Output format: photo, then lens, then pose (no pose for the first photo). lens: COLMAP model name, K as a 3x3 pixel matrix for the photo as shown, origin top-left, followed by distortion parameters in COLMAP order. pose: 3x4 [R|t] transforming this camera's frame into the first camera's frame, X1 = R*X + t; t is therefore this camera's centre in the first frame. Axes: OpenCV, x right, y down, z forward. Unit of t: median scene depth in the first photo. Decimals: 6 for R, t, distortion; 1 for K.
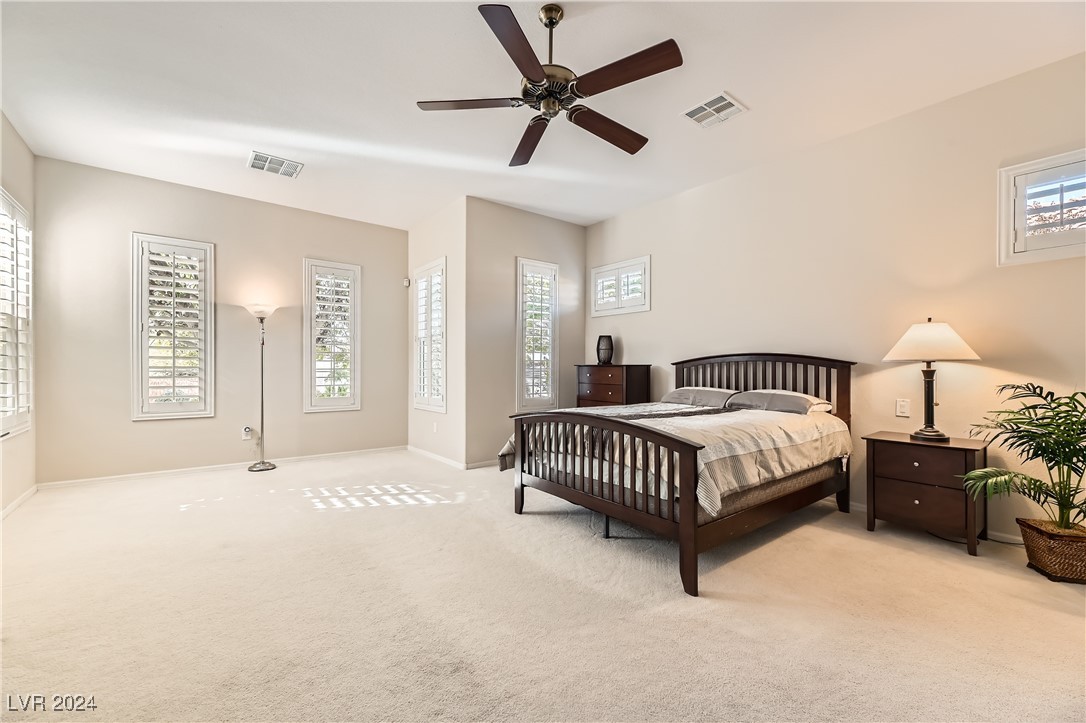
lens RADIAL K [[449.5, 0, 540.7], [0, 449.5, 368.2], [0, 0, 1]] dist [0.004254, 0.000349]
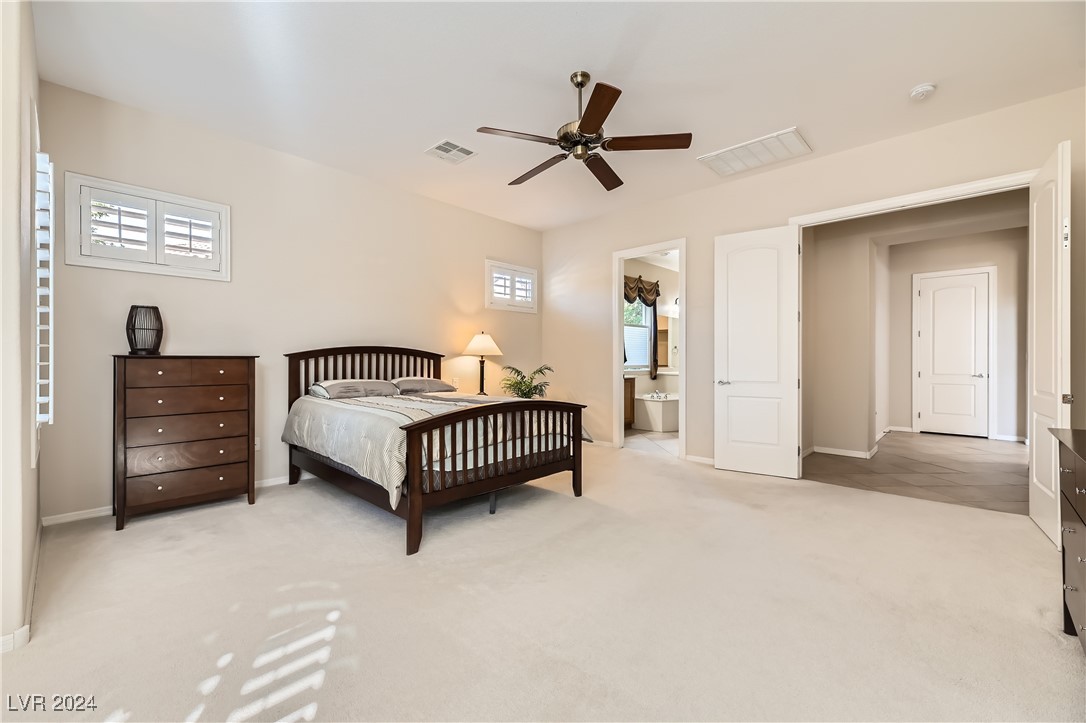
lens RADIAL K [[449.5, 0, 538.1], [0, 449.5, 357.7], [0, 0, 1]] dist [0.004254, 0.000349]
pose [[-0.152327, -0.000367, 0.988330, -0.768744], [0.001435, 0.999999, 0.000592, -0.005596], [-0.988329, 0.001508, -0.152326, 0.840899]]
